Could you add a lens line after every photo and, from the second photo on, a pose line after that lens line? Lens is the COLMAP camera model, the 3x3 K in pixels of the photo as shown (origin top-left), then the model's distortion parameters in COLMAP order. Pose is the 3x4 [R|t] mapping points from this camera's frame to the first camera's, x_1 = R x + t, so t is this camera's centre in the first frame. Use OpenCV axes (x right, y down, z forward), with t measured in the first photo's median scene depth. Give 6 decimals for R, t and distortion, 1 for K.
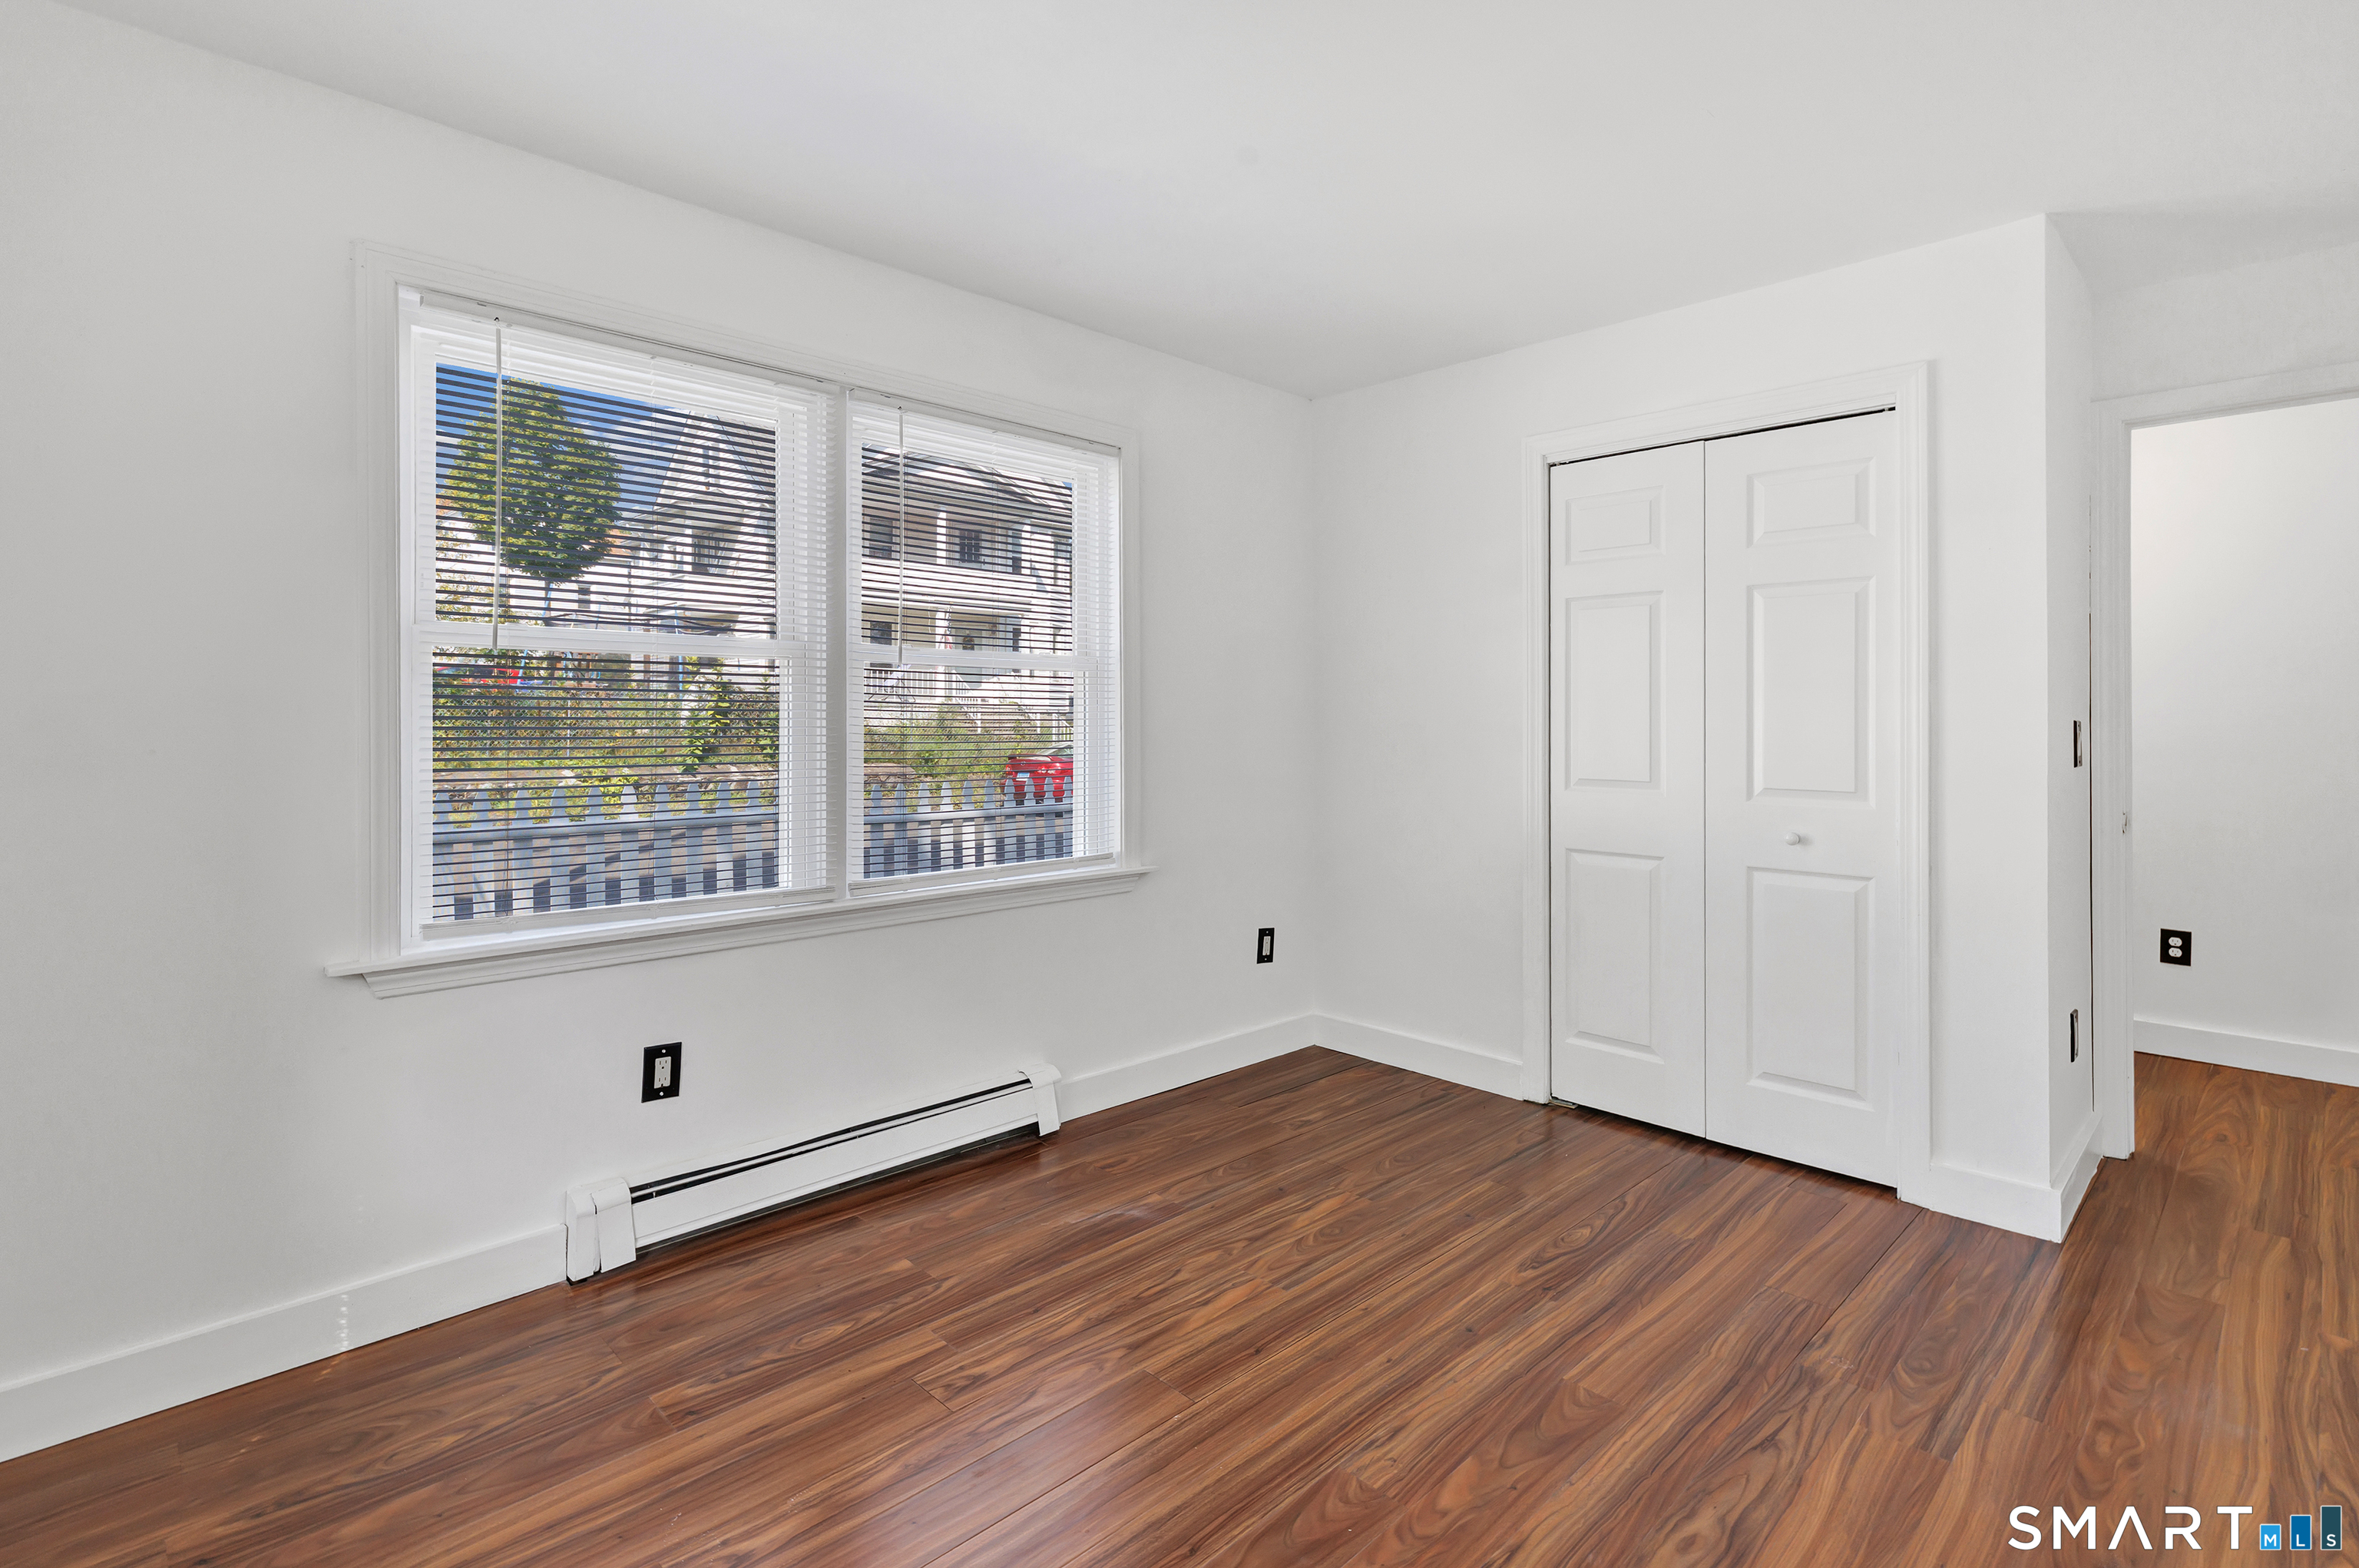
lens RADIAL K [[1086.2, 0, 1104.2], [0, 1086.2, 718.5], [0, 0, 1]] dist [0.002620, 0.000489]
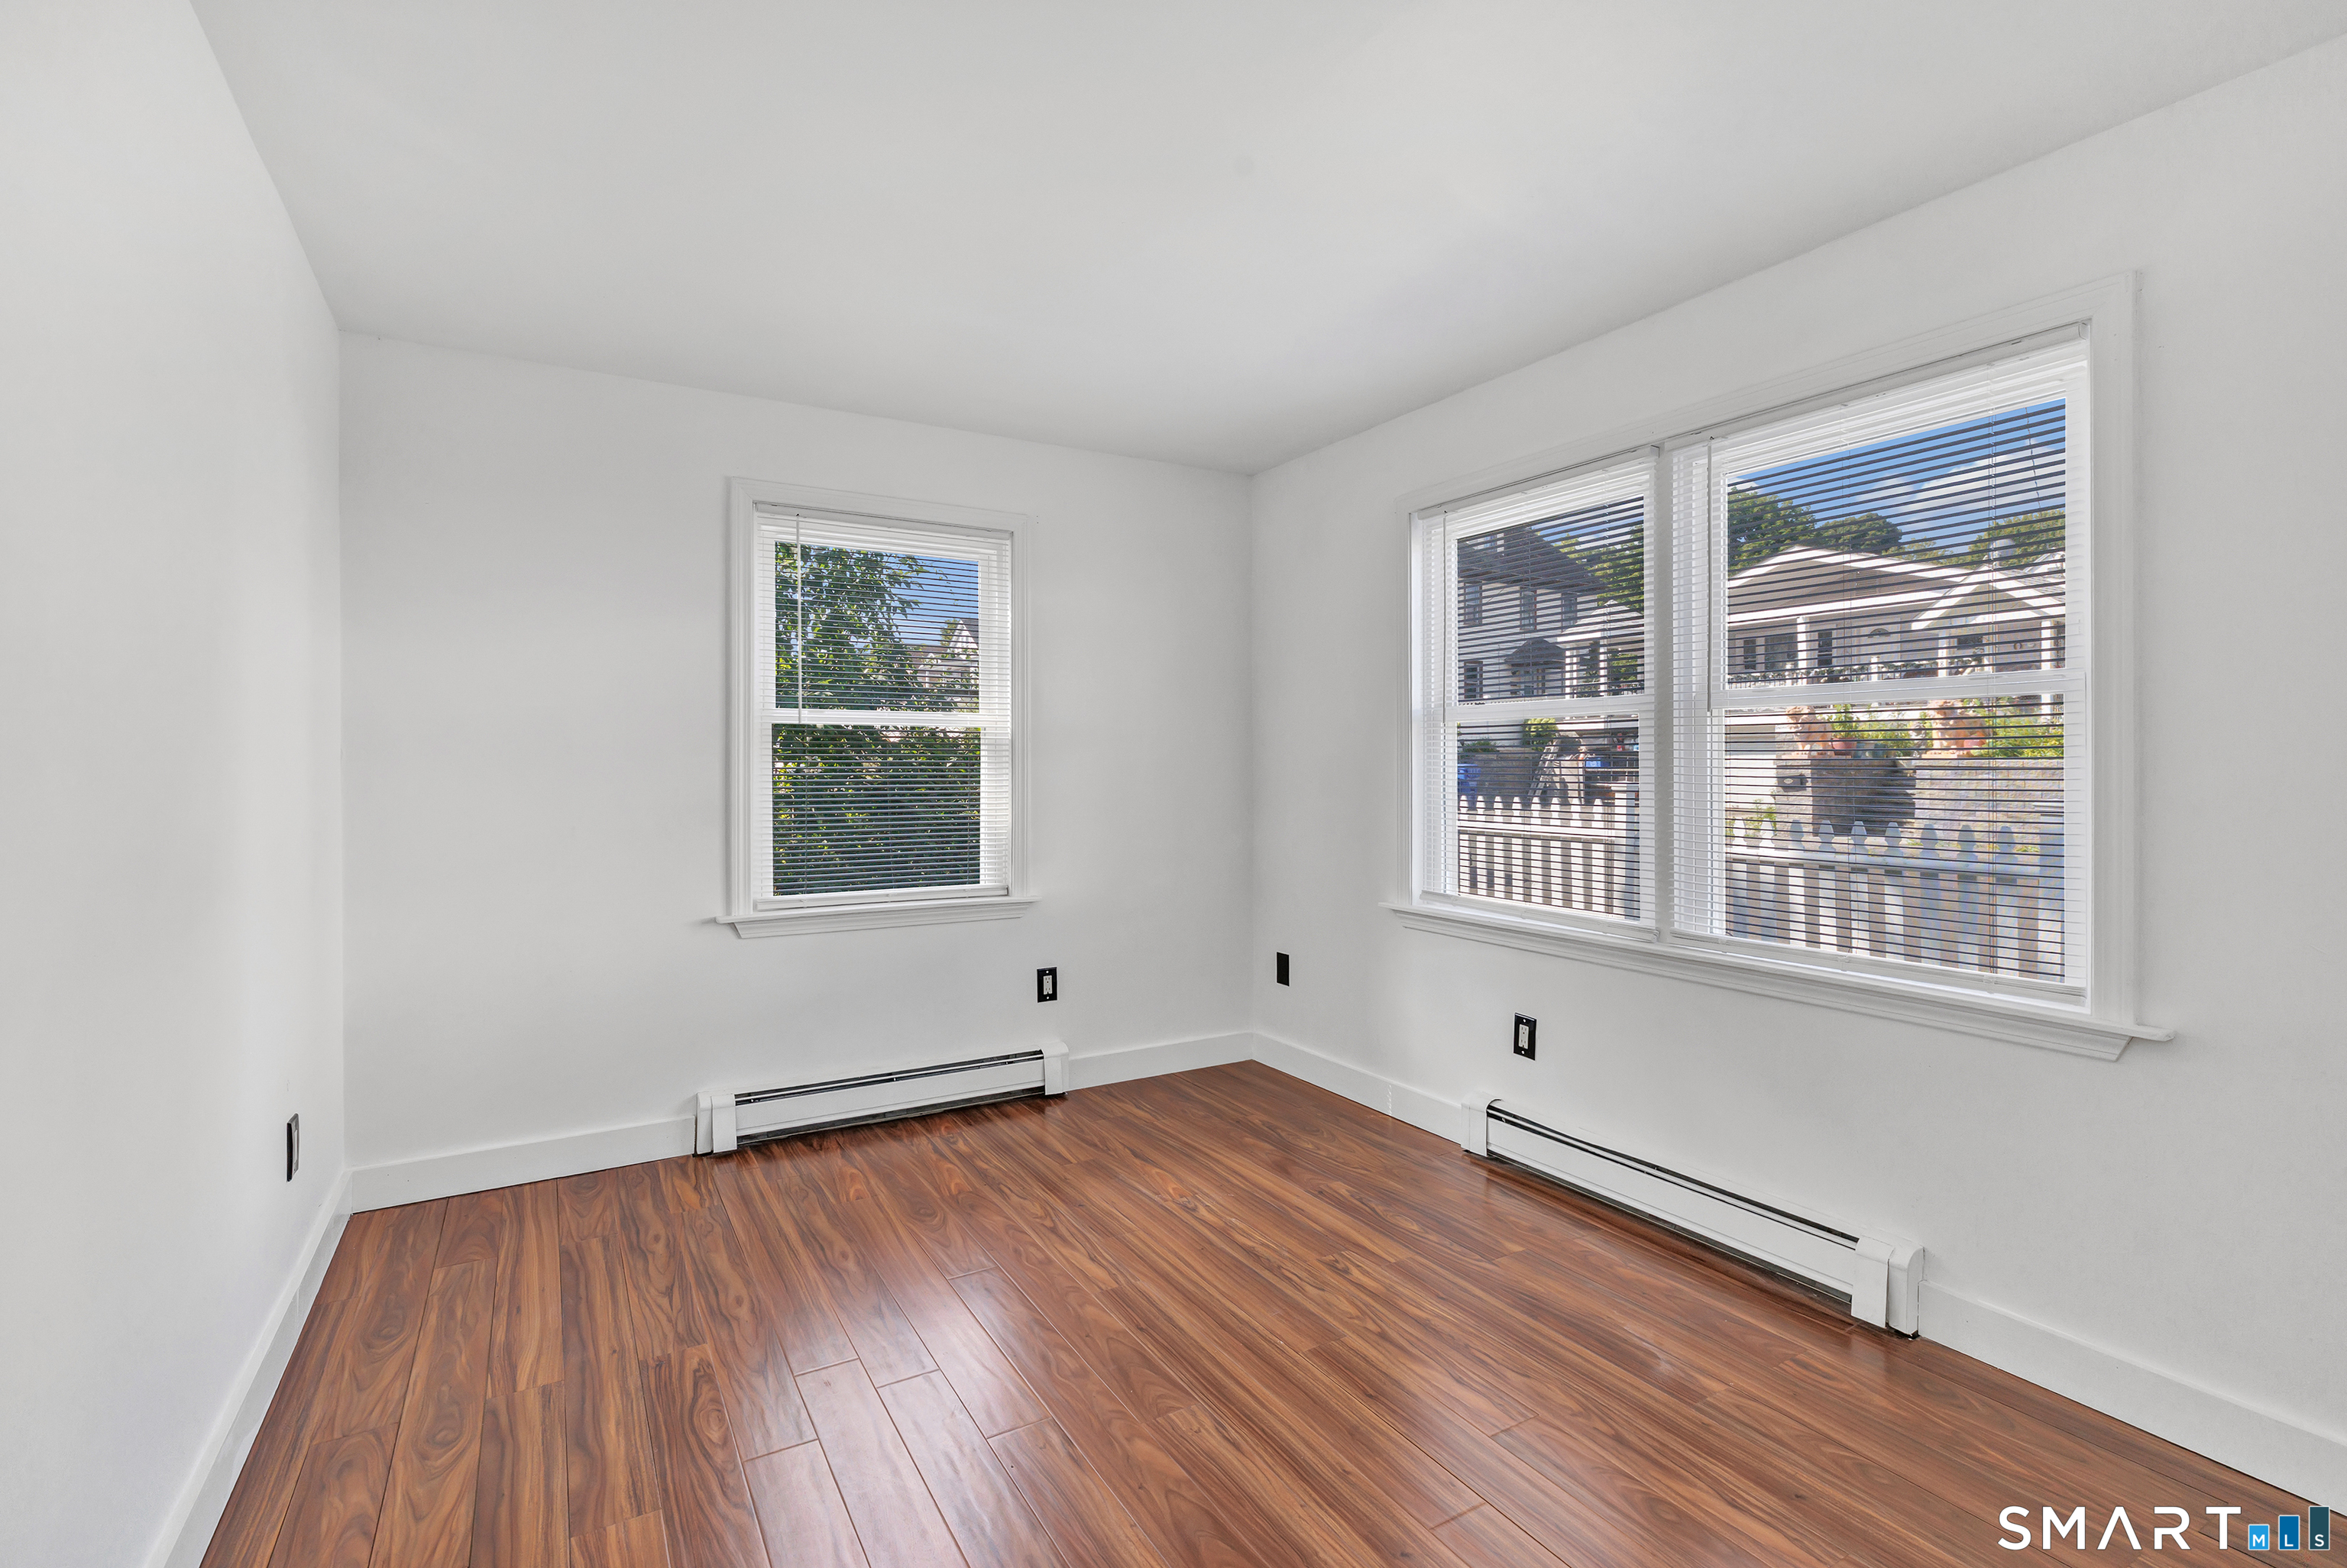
lens RADIAL K [[1080.5, 0, 1176.6], [0, 1080.5, 779.4], [0, 0, 1]] dist [0.002620, 0.000489]
pose [[-0.196981, 0.010462, -0.980351, 1.043058], [0.000638, 0.999944, 0.010543, 0.000447], [0.980407, 0.001451, -0.196977, 0.923791]]
